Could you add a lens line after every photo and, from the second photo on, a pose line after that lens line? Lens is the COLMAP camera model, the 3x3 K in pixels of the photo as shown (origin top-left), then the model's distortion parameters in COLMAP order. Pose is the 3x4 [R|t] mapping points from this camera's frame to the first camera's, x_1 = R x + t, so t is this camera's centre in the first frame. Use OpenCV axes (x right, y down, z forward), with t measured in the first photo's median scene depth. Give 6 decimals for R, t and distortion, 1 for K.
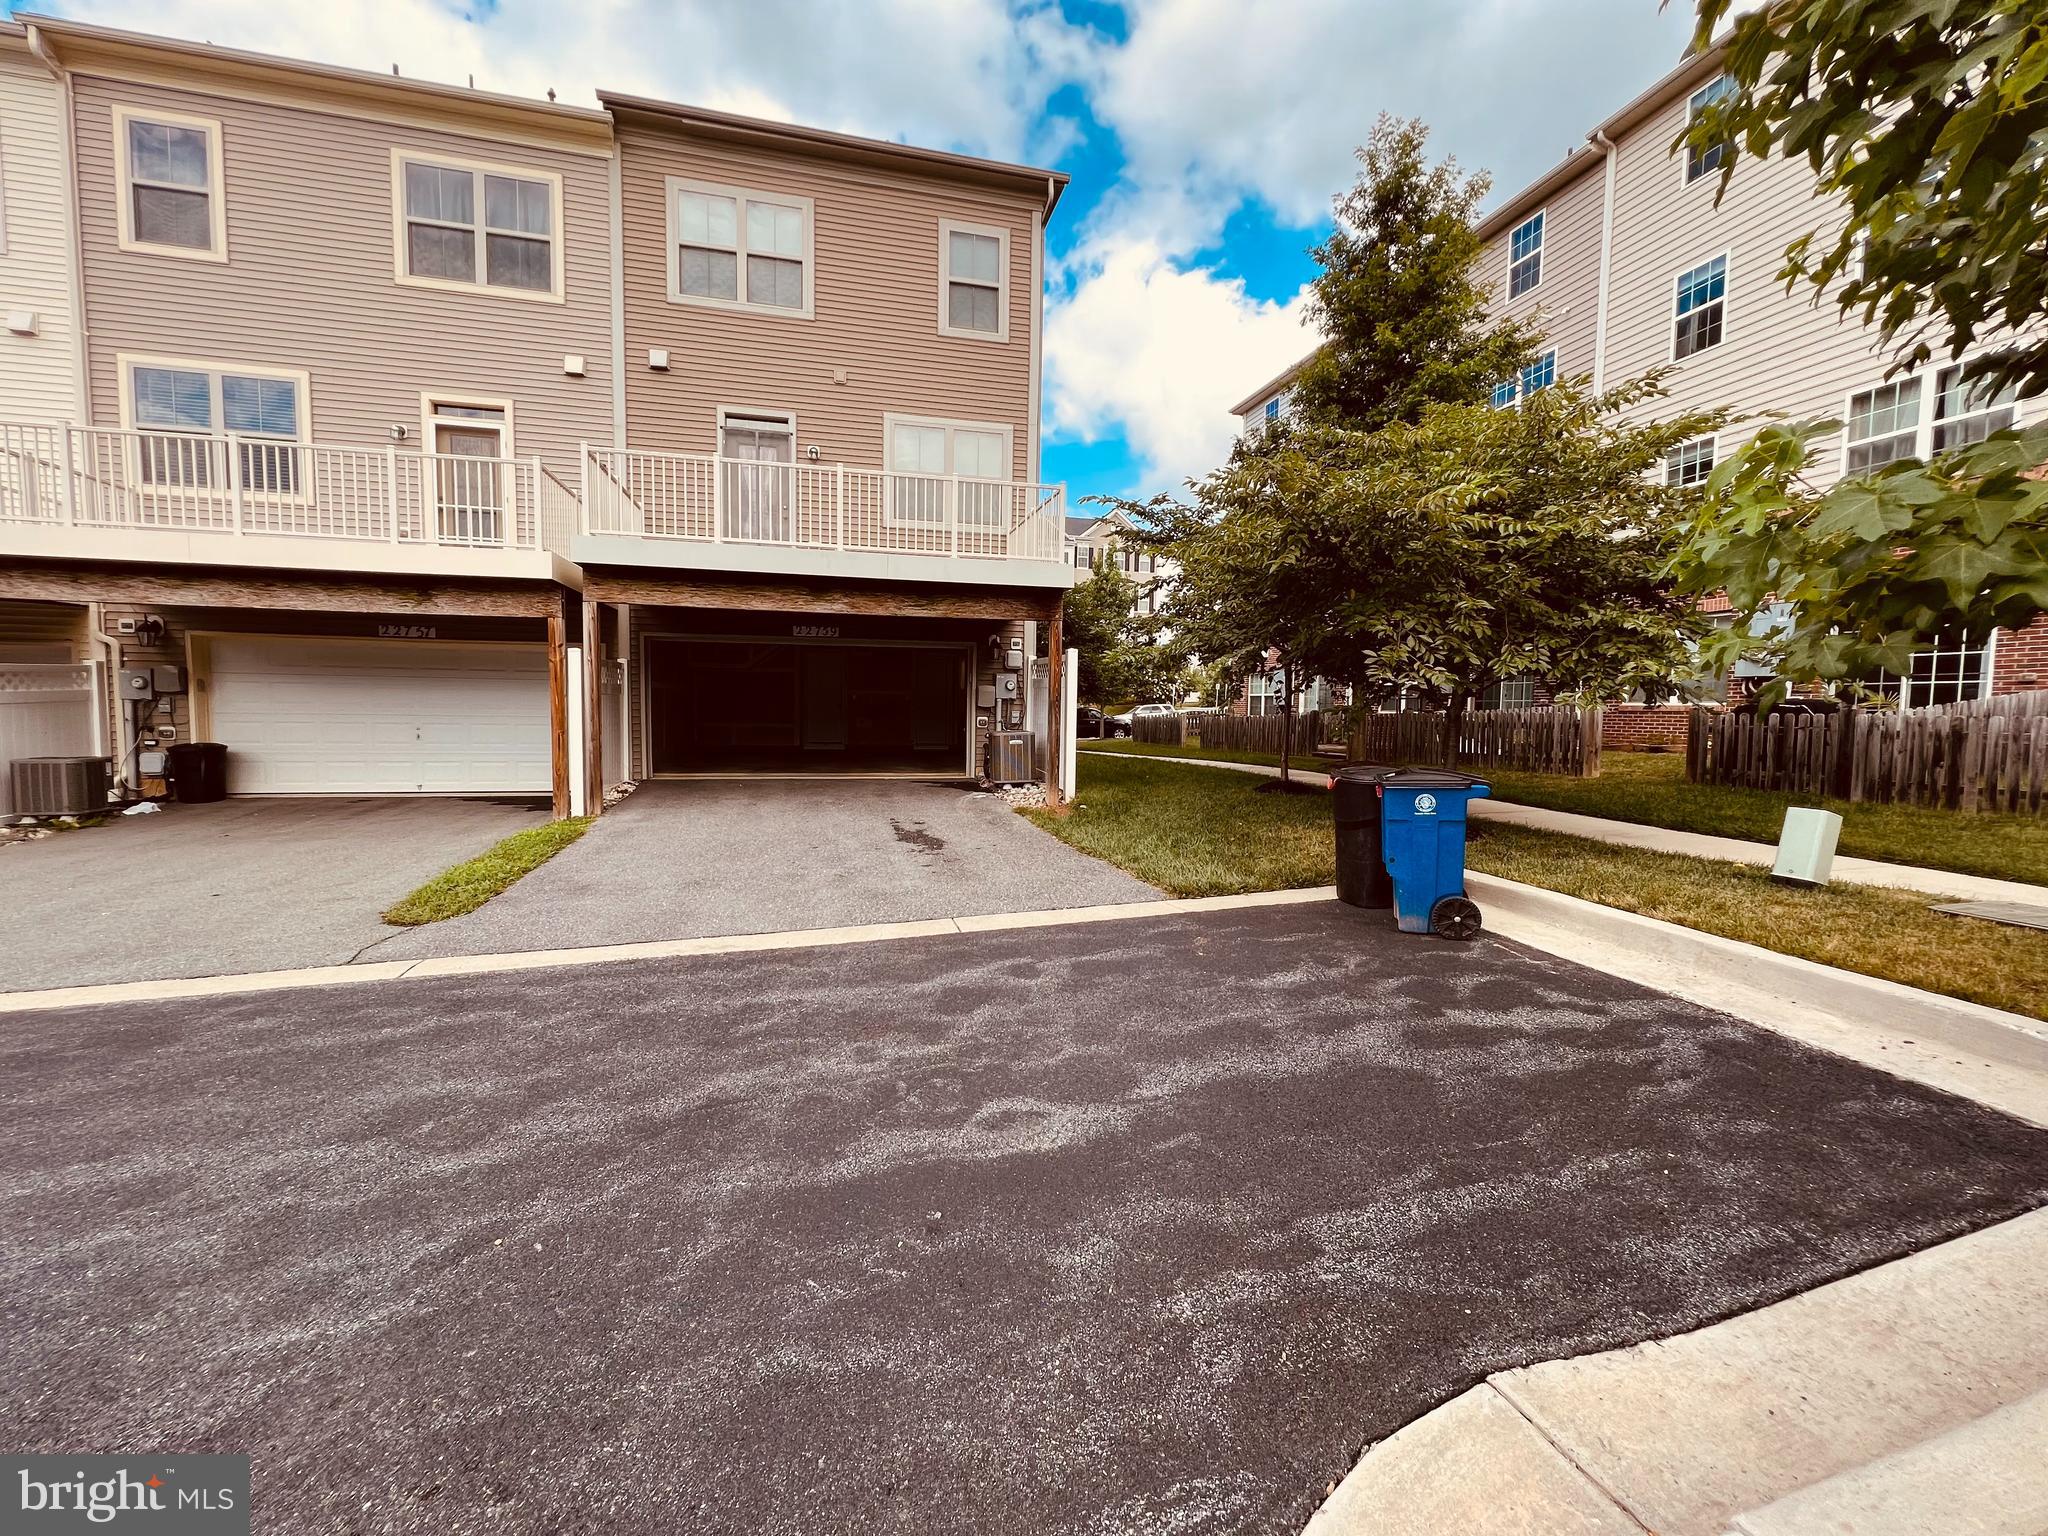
lens RADIAL K [[816.6, 0, 1022.9], [0, 816.6, 768.5], [0, 0, 1]] dist [-0.002686, 0.001436]
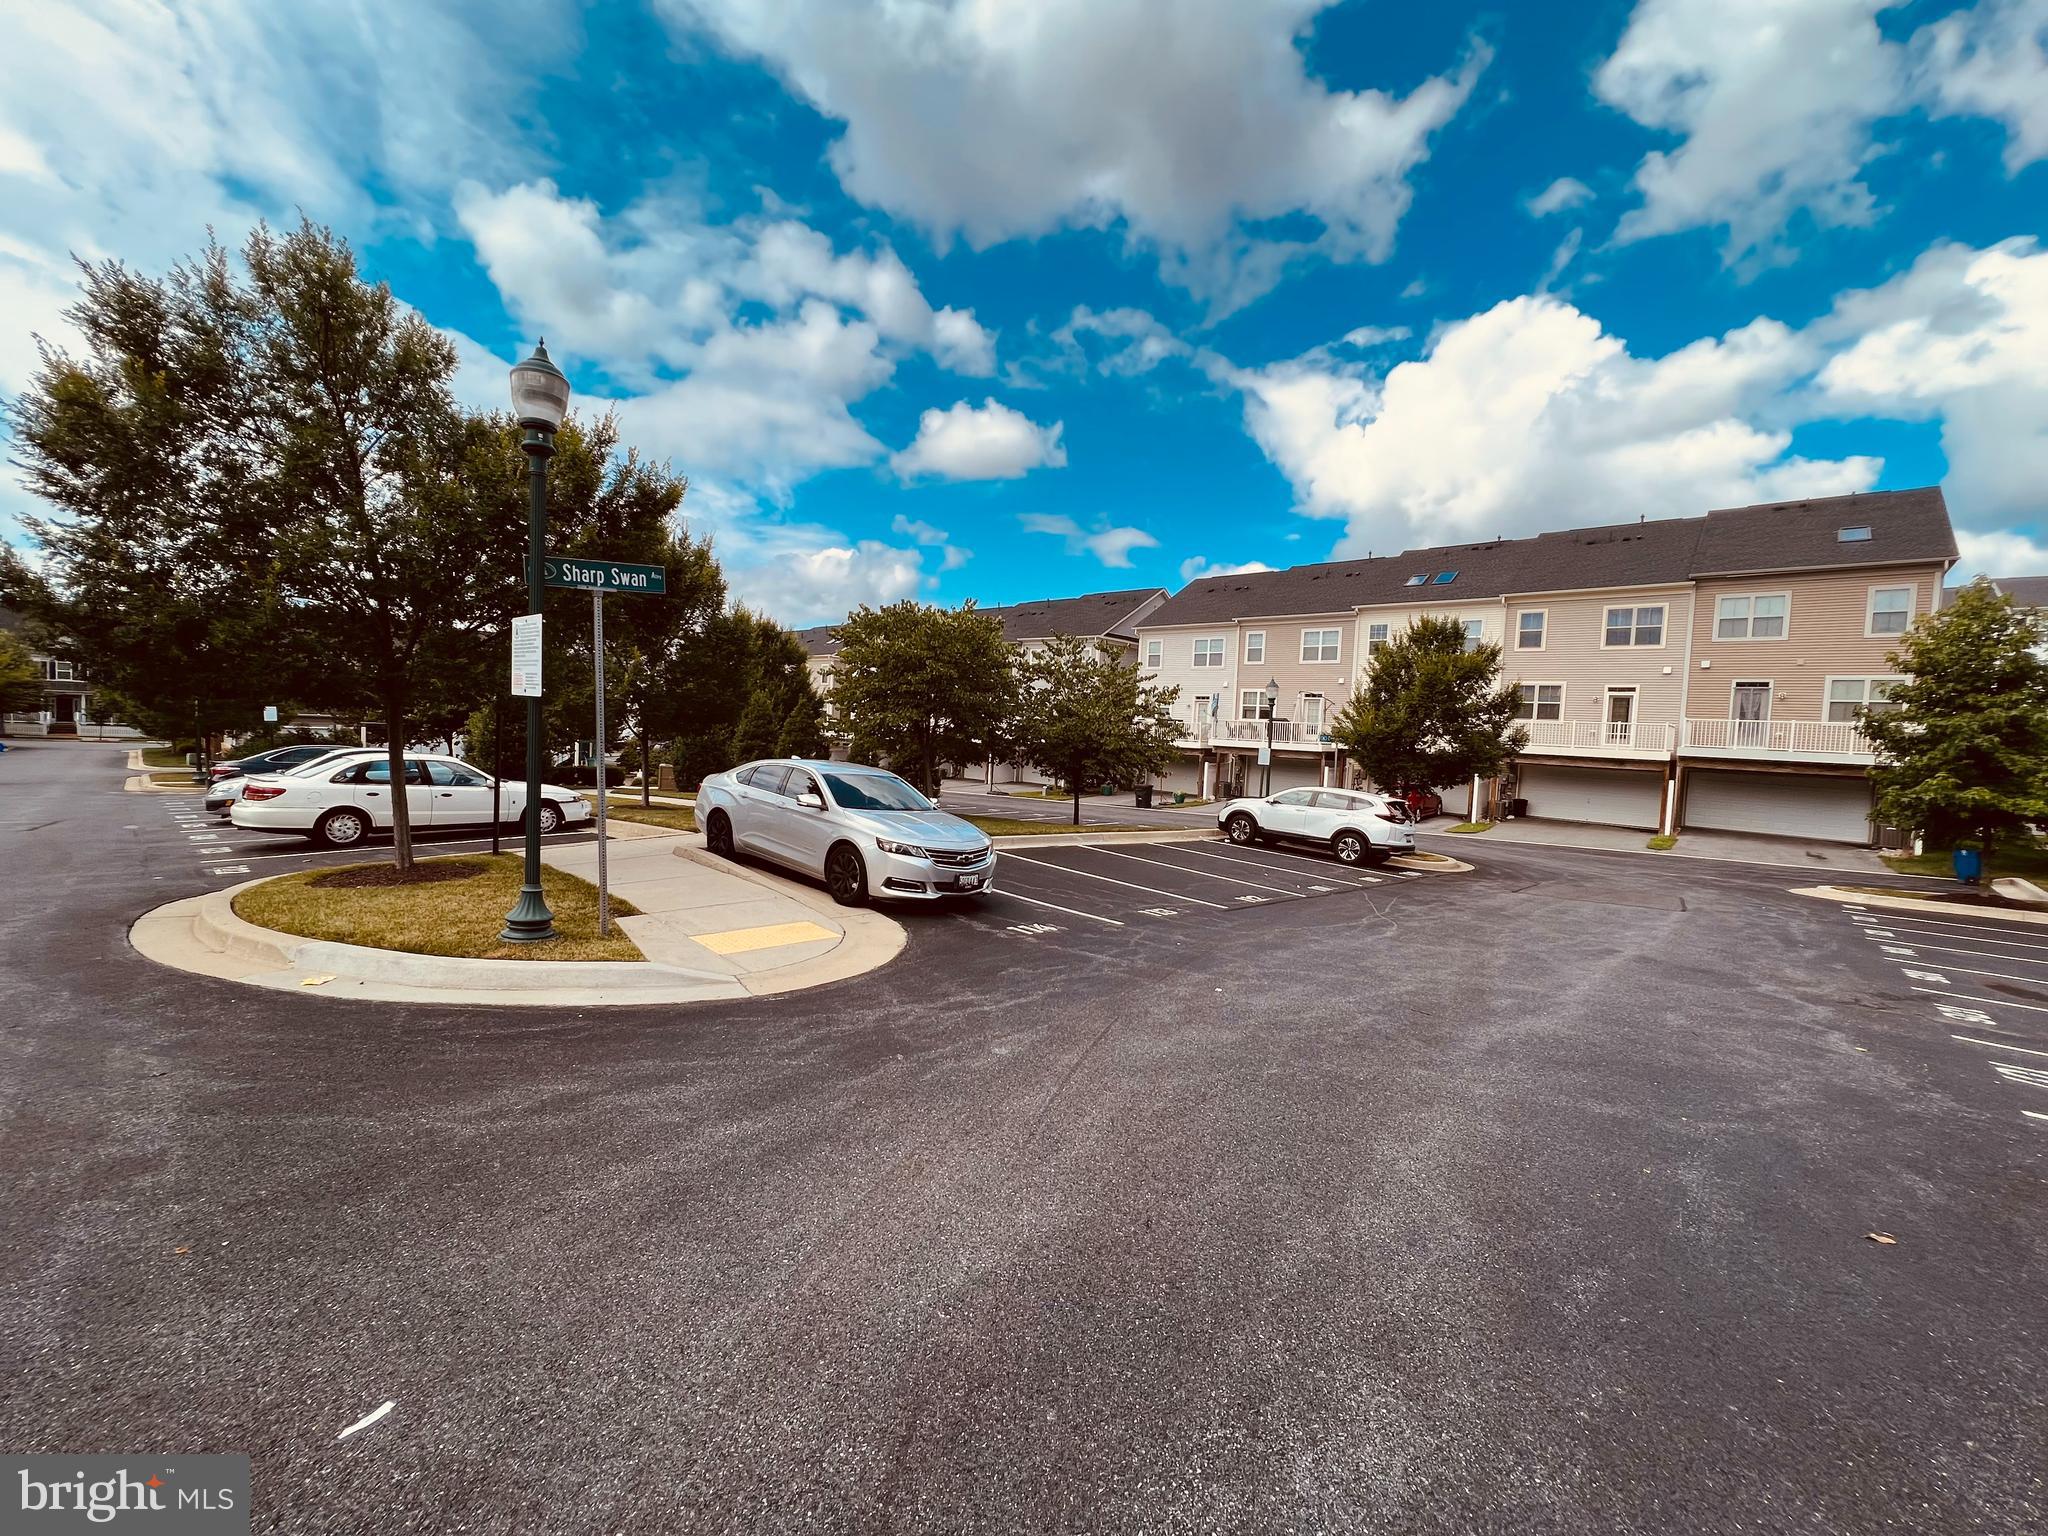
lens RADIAL K [[816.6, 0, 1024.2], [0, 816.6, 764.6], [0, 0, 1]] dist [-0.002686, 0.001436]
pose [[0.558826, 0.054121, -0.827517, 0.592576], [-0.097967, 0.995189, -0.001070, 0.029969], [0.823478, 0.081668, 0.561440, -2.602035]]
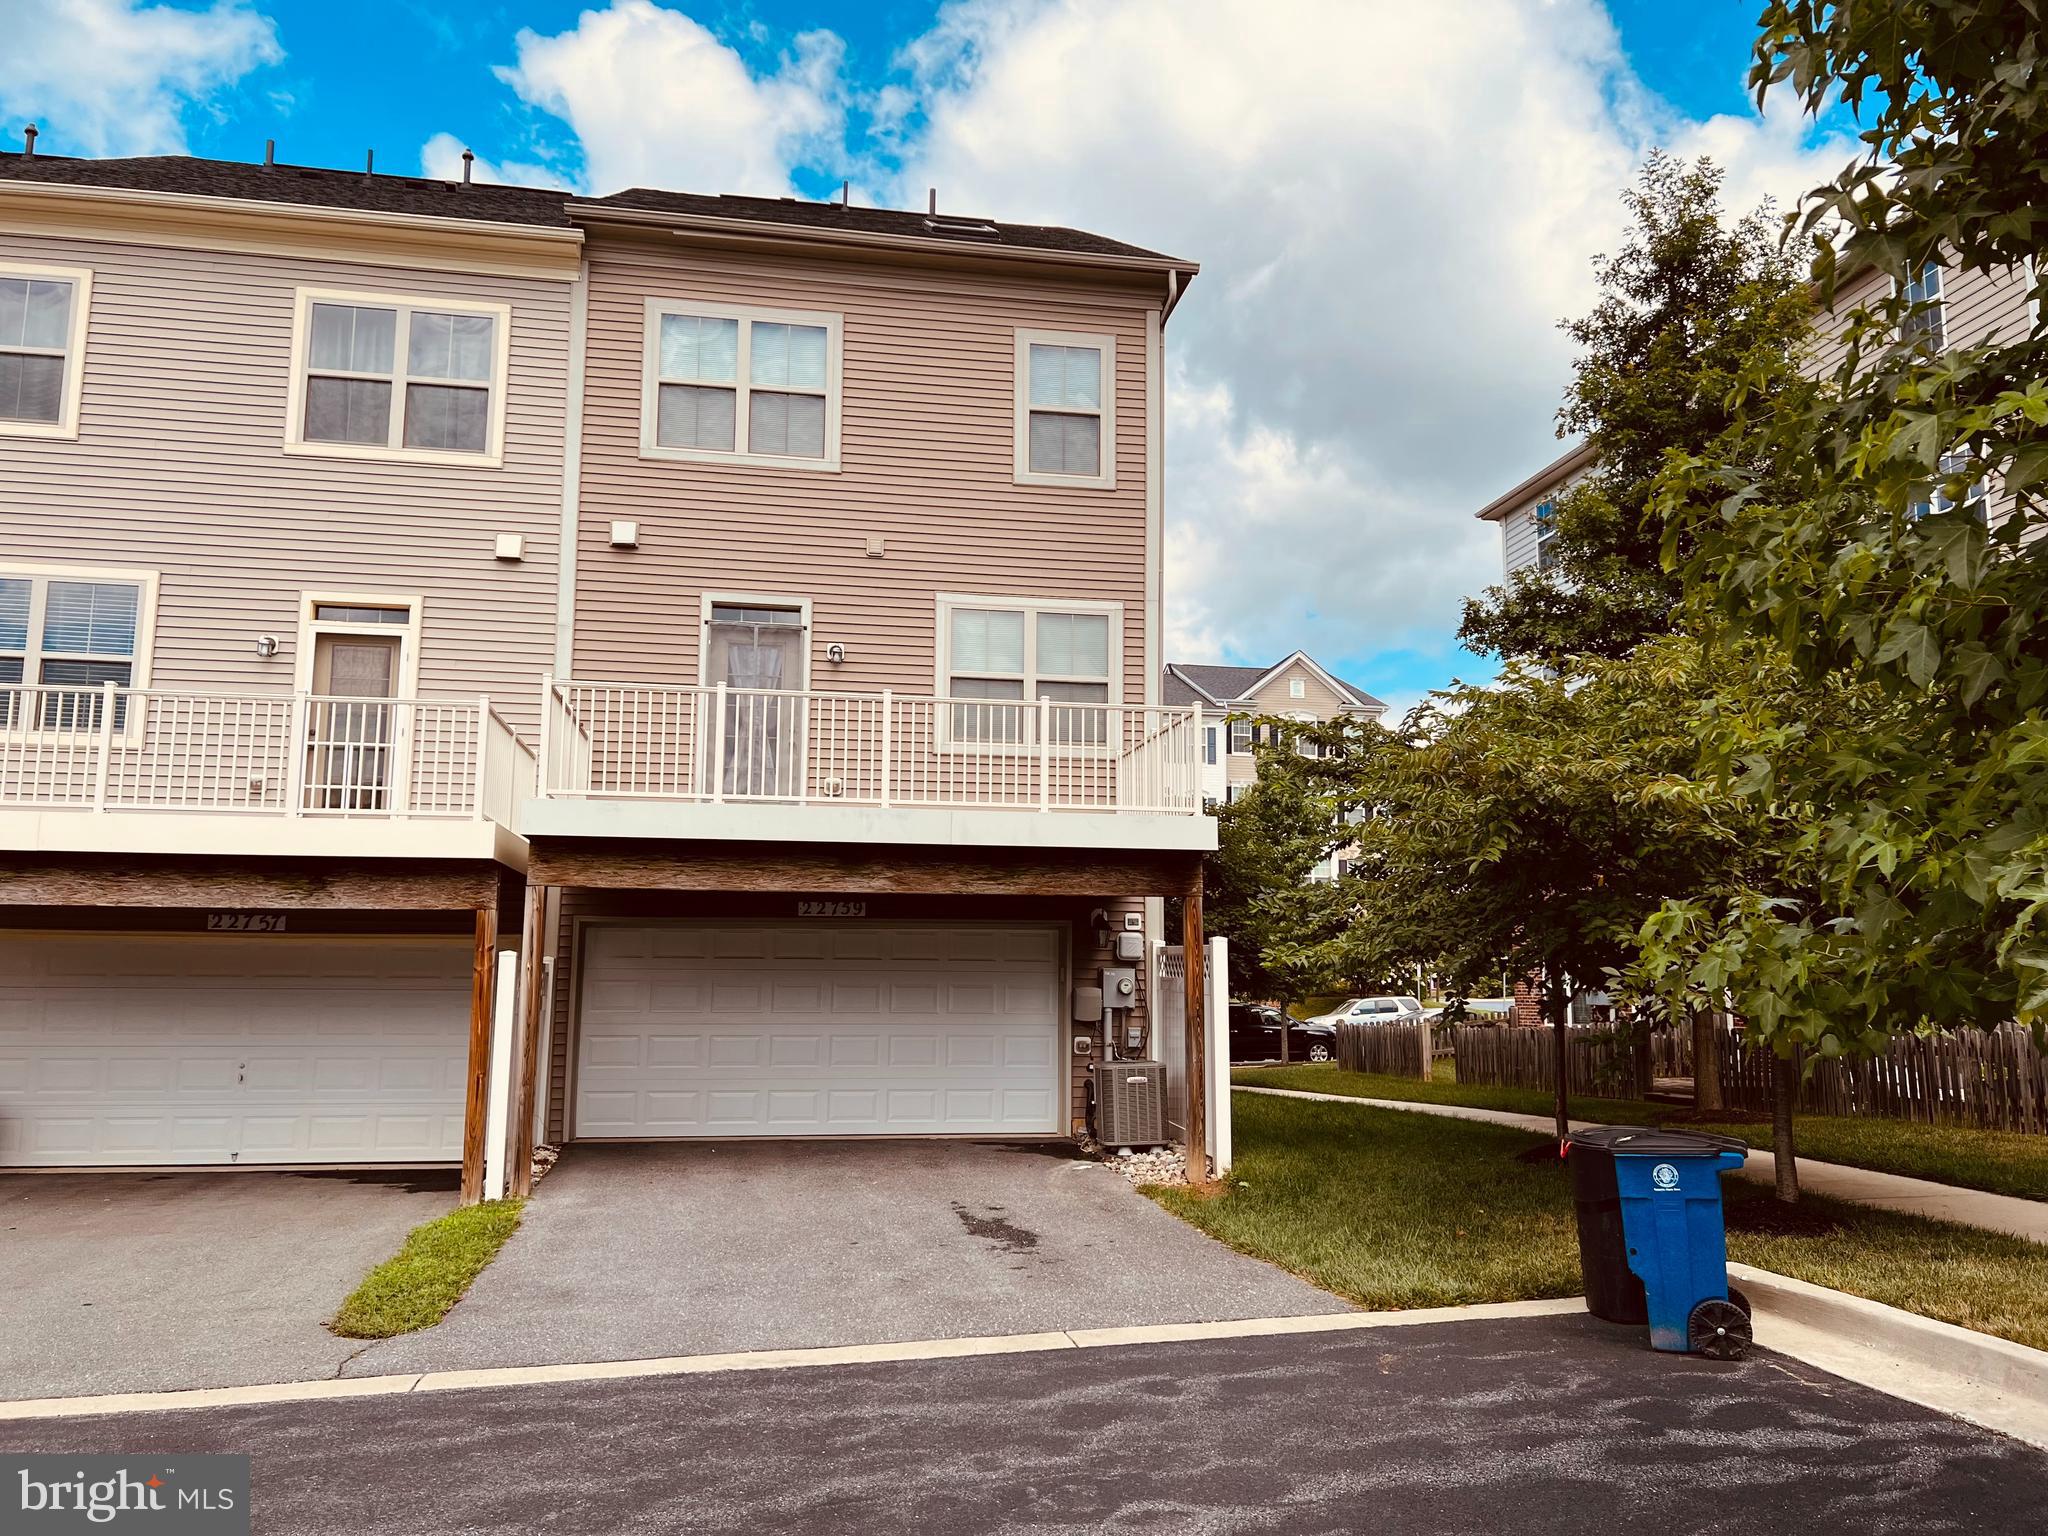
lens RADIAL K [[1544.0, 0, 1033.1], [0, 1544.0, 779.7], [0, 0, 1]] dist [0.050209, -0.045436]
pose [[0.997639, -0.016722, -0.066616, -0.005824], [0.002259, 0.977375, -0.211503, -0.007279], [0.068645, 0.210853, 0.975105, -0.294660]]
